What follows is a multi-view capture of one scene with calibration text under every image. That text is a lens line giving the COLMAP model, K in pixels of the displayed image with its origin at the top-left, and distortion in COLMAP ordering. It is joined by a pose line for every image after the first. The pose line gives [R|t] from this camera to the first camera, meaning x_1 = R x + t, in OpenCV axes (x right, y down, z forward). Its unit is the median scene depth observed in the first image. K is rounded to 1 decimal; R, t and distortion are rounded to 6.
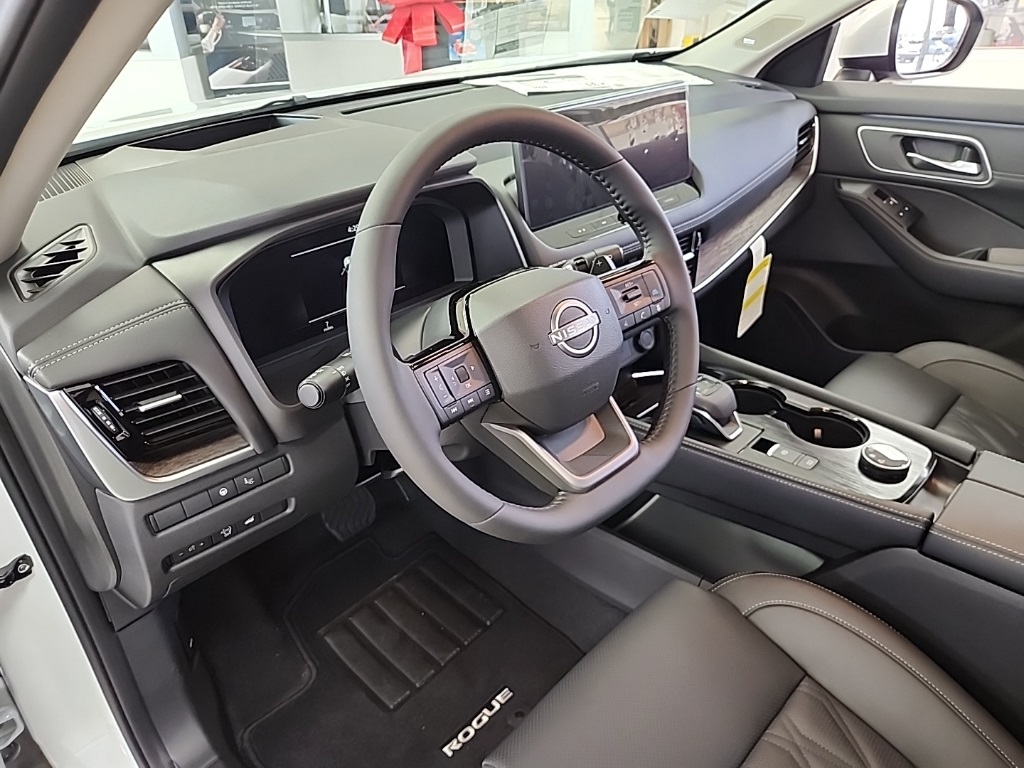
lens RADIAL K [[689.3, 0, 512.0], [0, 689.3, 384.0], [0, 0, 1]] dist [0.063620, -0.059176]
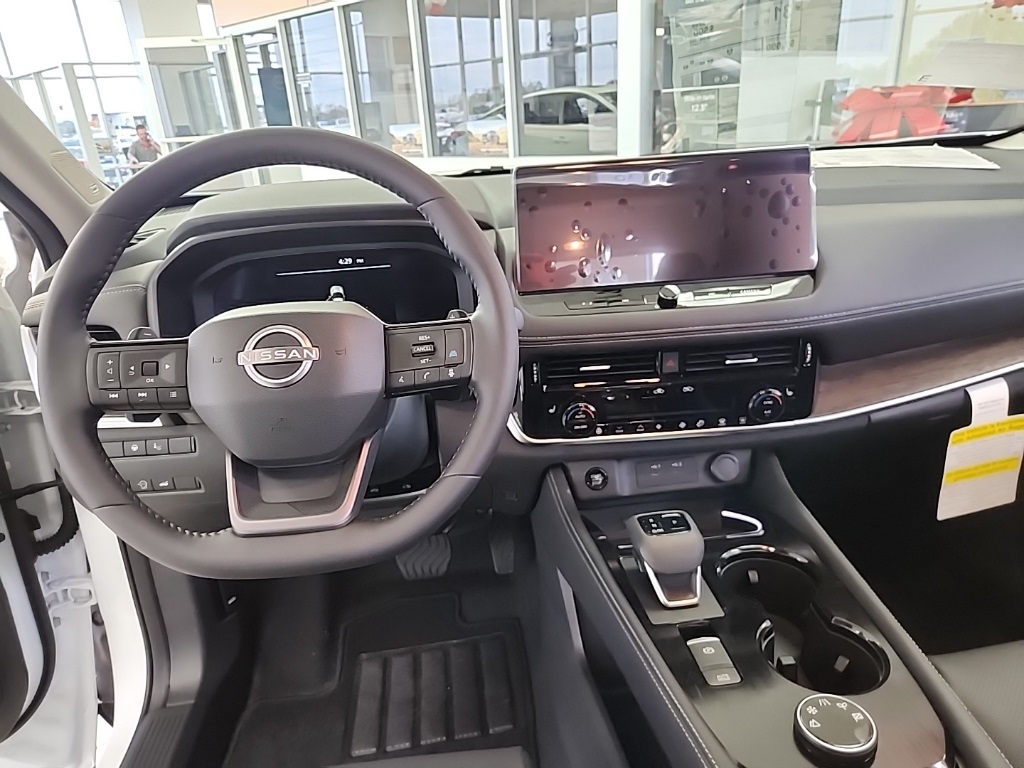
lens RADIAL K [[693.9, 0, 512.0], [0, 693.9, 384.0], [0, 0, 1]] dist [0.066447, -0.065711]
pose [[0.775165, 0.208193, -0.596469, 0.408494], [-0.291648, 0.955441, -0.045534, -0.042912], [0.560411, 0.209255, 0.801343, 0.198595]]
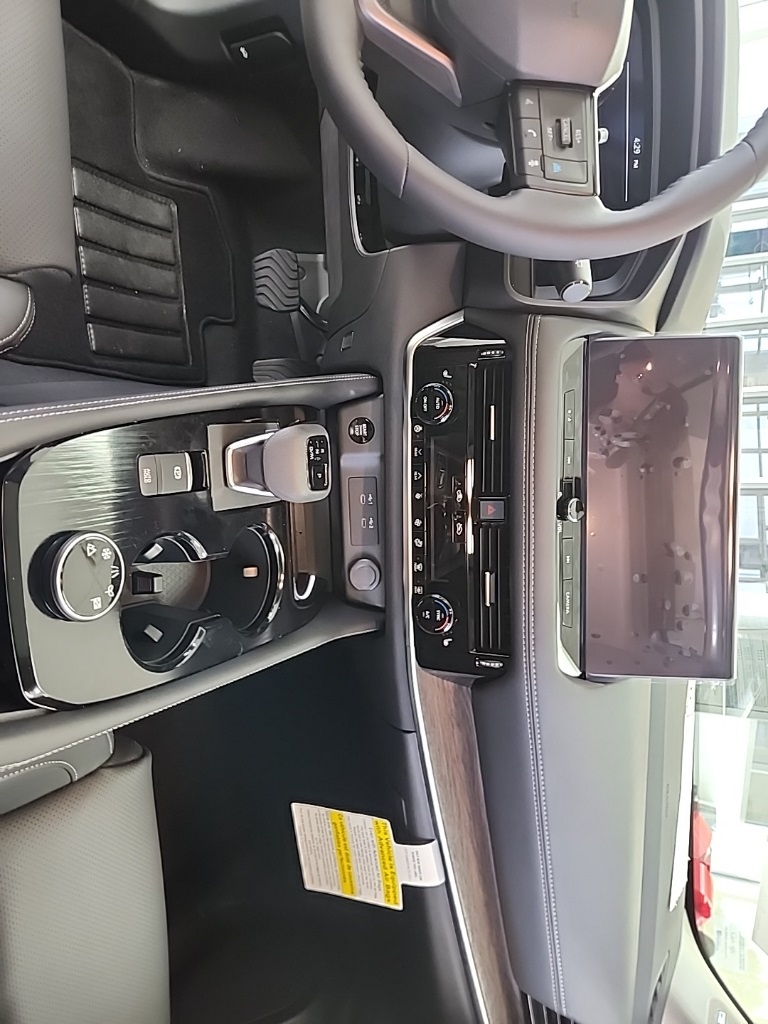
lens RADIAL K [[693.9, 0, 384.0], [0, 693.9, 512.0], [0, 0, 1]] dist [0.066447, -0.065711]
pose [[-0.291026, 0.780227, -0.553669, 0.472063], [-0.934607, -0.355547, -0.009776, -0.047143], [-0.204483, 0.514618, 0.832679, 0.339036]]
